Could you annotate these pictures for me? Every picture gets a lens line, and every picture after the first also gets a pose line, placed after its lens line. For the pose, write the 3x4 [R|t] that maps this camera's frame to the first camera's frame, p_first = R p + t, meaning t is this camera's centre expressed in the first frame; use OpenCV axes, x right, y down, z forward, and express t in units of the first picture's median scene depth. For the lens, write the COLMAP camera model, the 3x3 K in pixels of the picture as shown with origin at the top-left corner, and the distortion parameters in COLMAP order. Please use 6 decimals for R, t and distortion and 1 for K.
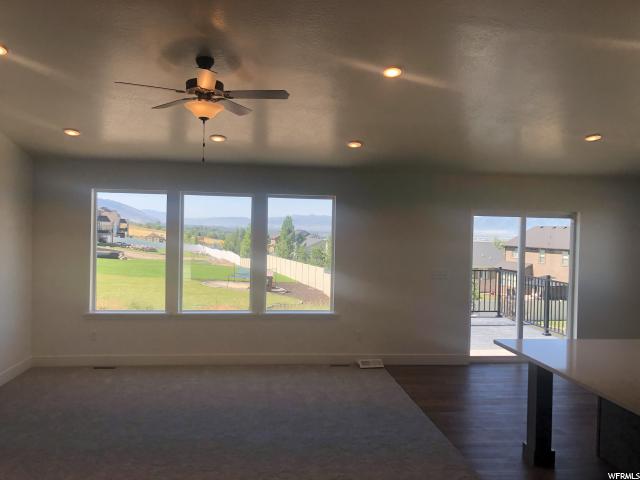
lens RADIAL K [[524.4, 0, 320.0], [0, 524.4, 240.0], [0, 0, 1]] dist [0.004431, -0.007060]
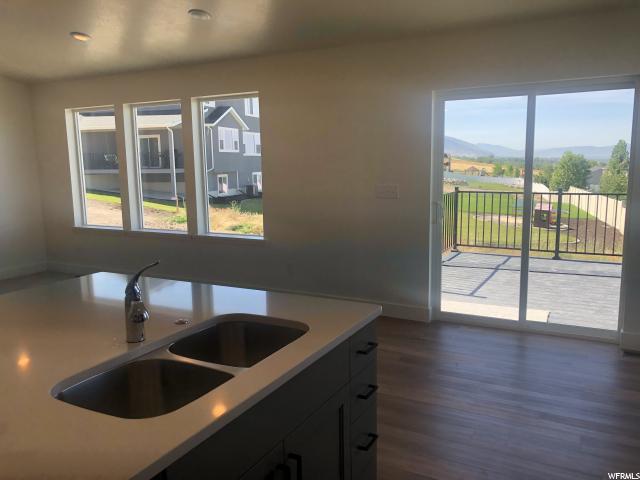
lens RADIAL K [[524.4, 0, 320.0], [0, 524.4, 240.0], [0, 0, 1]] dist [0.004431, -0.007060]
pose [[0.824239, 0.048006, -0.564203, 0.535275], [0.022844, 0.992769, 0.117844, 0.044609], [0.565781, -0.110021, 0.817183, 0.355283]]
